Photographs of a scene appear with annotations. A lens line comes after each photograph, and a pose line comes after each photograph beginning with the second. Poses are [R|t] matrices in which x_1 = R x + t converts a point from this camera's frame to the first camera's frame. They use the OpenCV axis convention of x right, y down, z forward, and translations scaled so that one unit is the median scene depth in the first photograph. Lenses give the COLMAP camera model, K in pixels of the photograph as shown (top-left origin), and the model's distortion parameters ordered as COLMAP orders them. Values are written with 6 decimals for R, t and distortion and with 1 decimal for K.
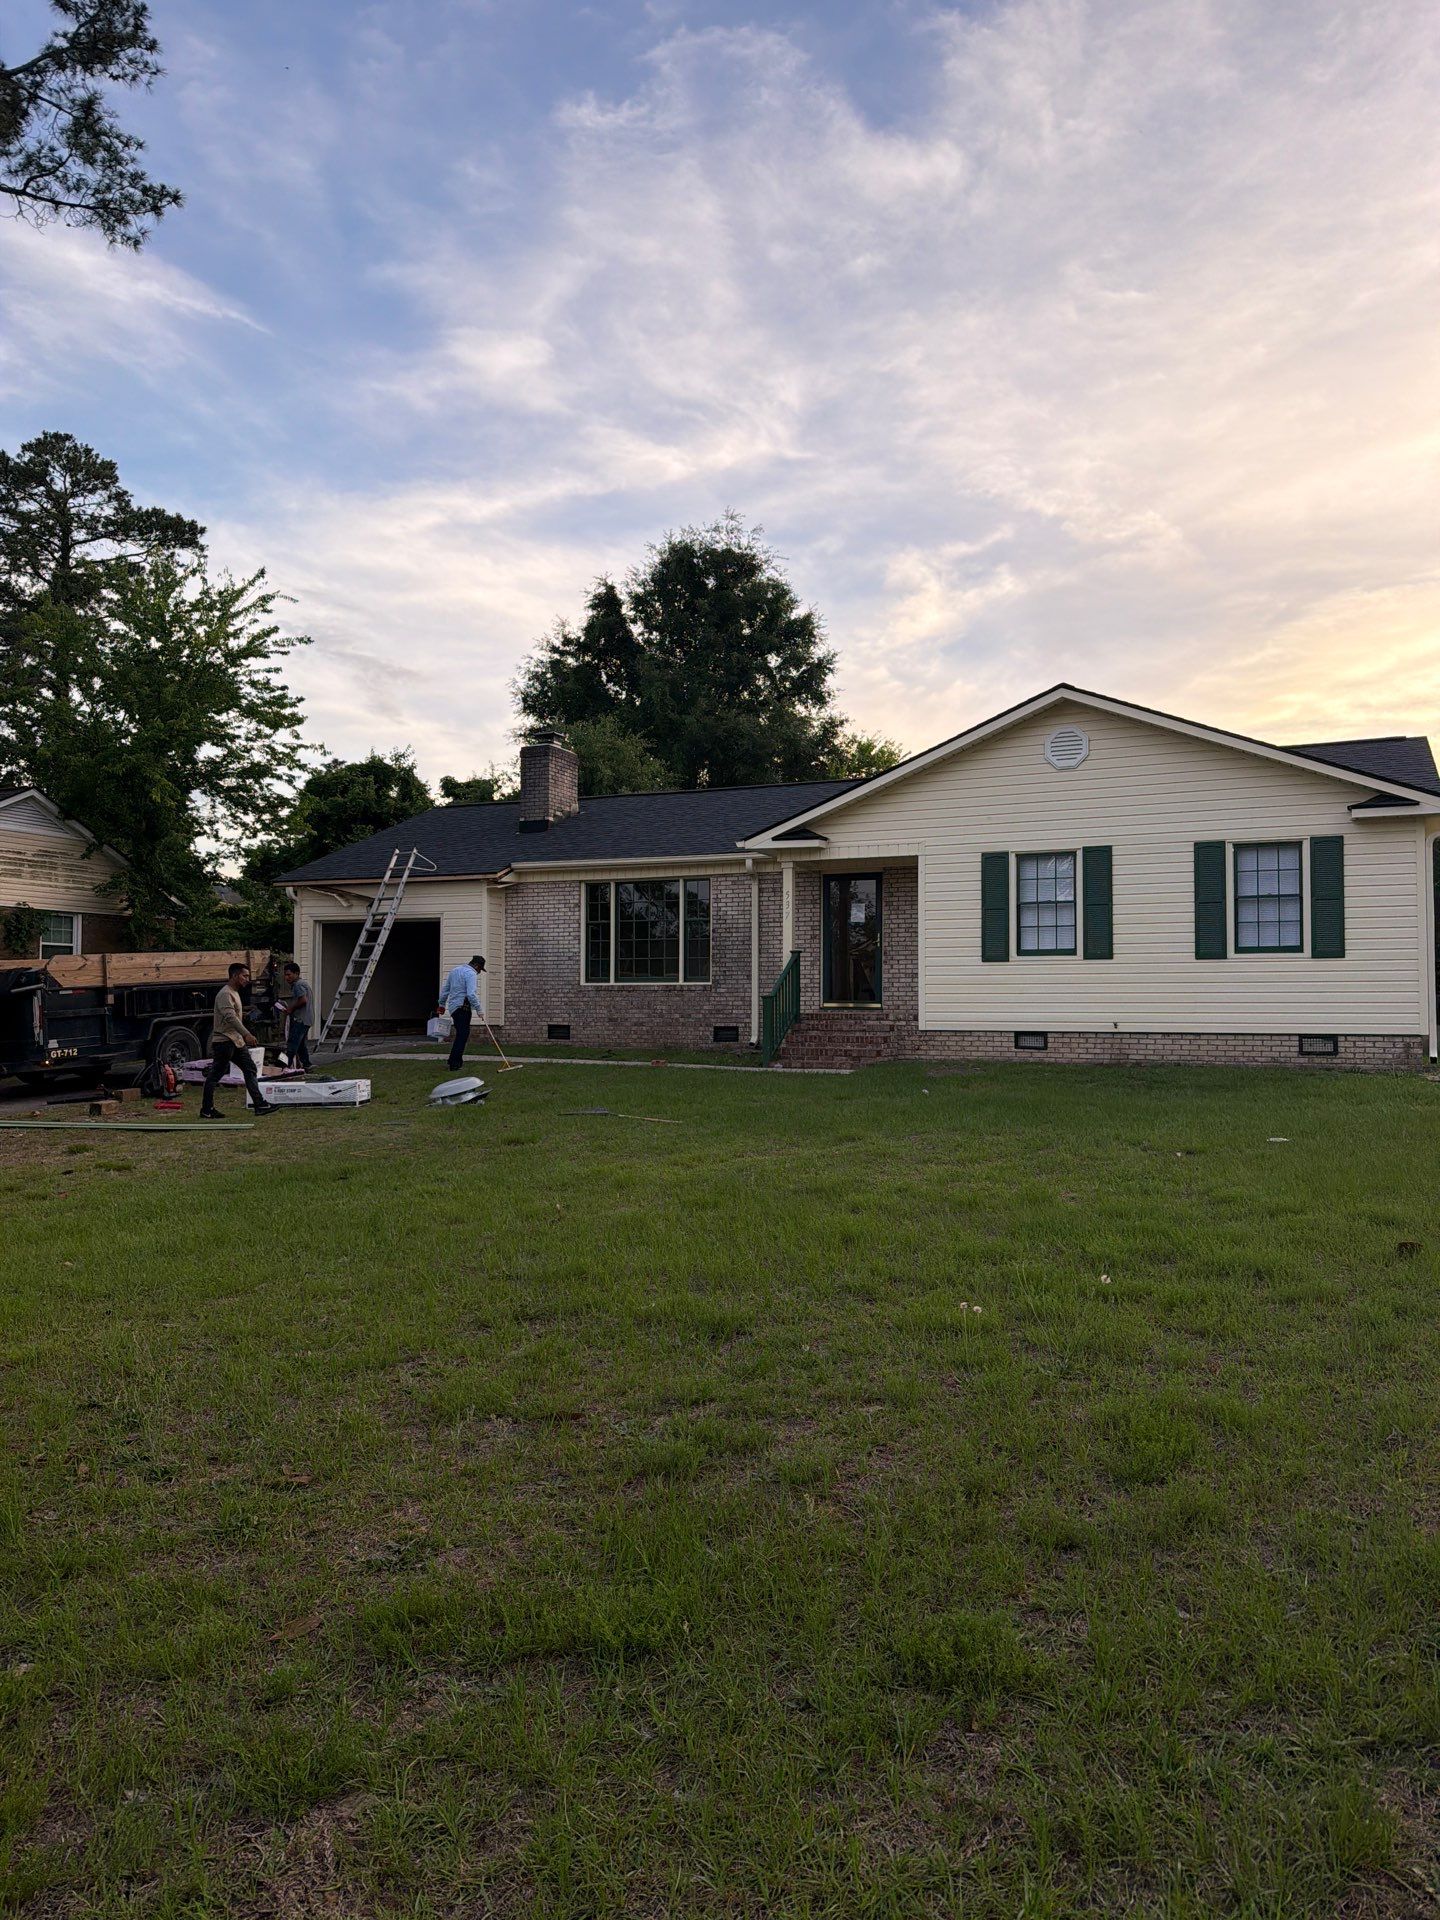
lens RADIAL K [[1349.2, 0, 729.7], [0, 1349.2, 961.1], [0, 0, 1]] dist [0.083808, -0.046795]
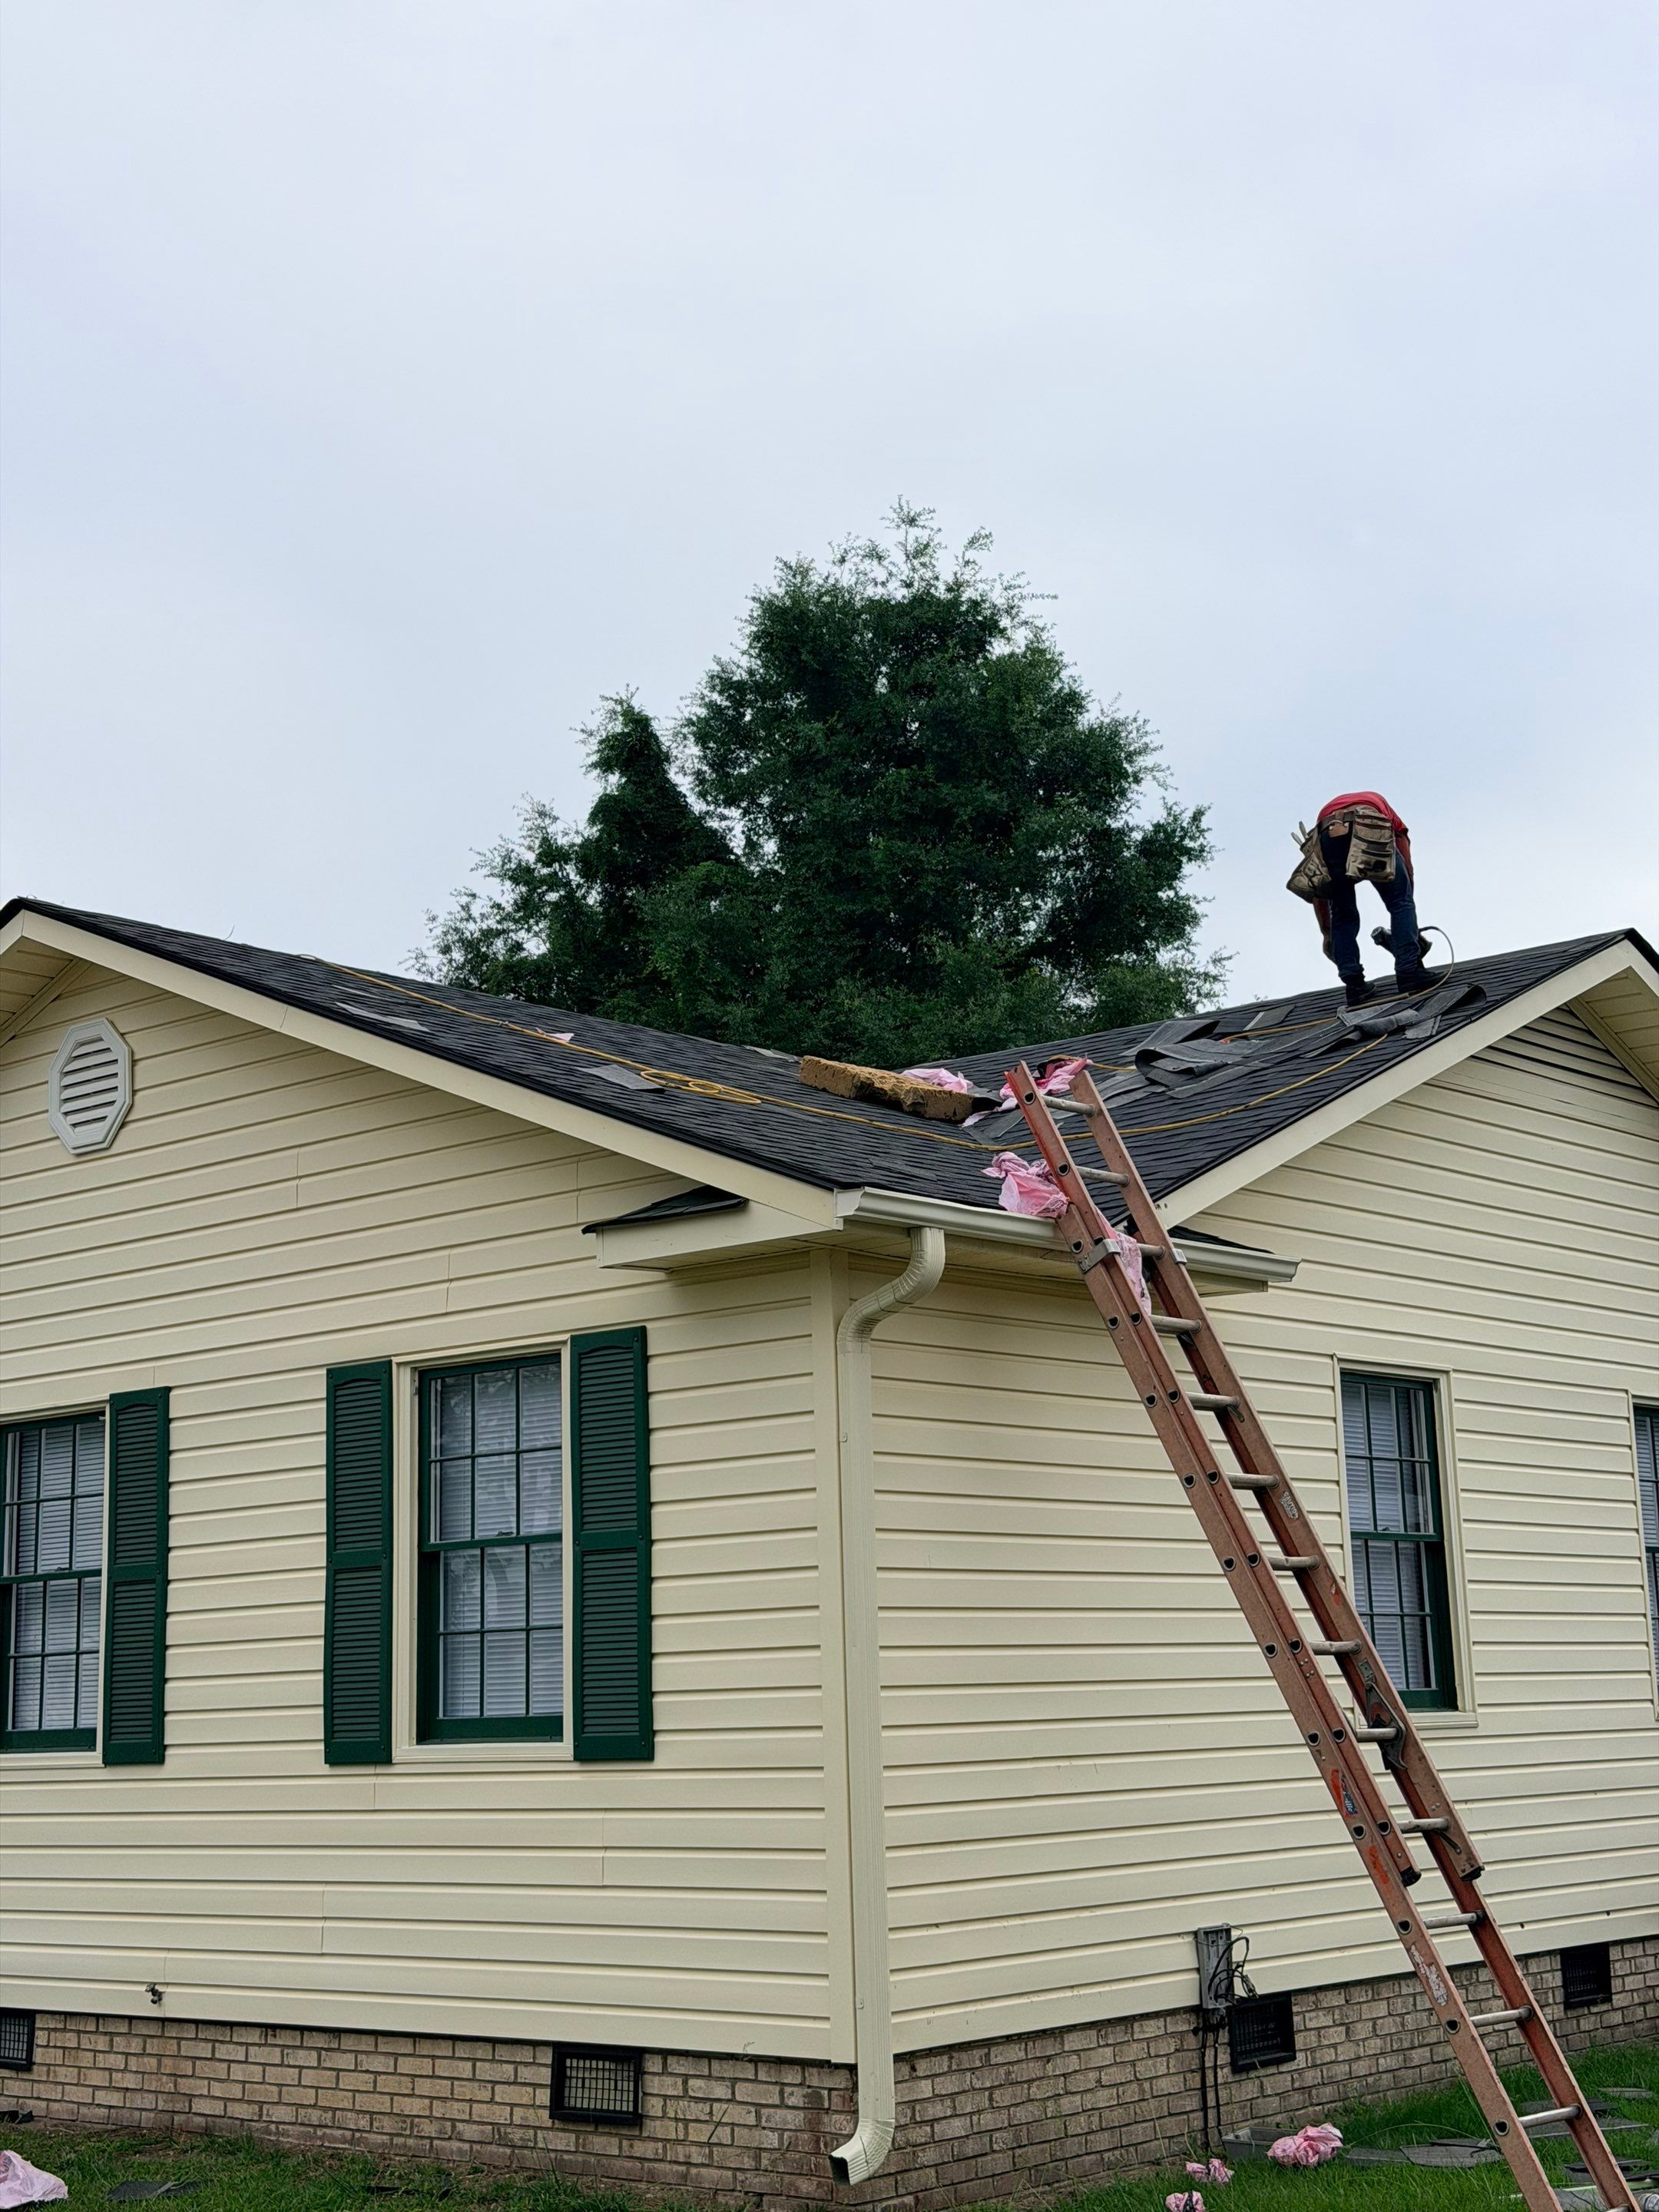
lens RADIAL K [[3091.8, 0, 844.0], [0, 3091.8, 1048.5], [0, 0, 1]] dist [0.102530, 0.000000]
pose [[0.956980, -0.087977, -0.276496, 0.600009], [0.042596, 0.985198, -0.166046, -0.034711], [0.287012, 0.147125, 0.946561, 0.339511]]
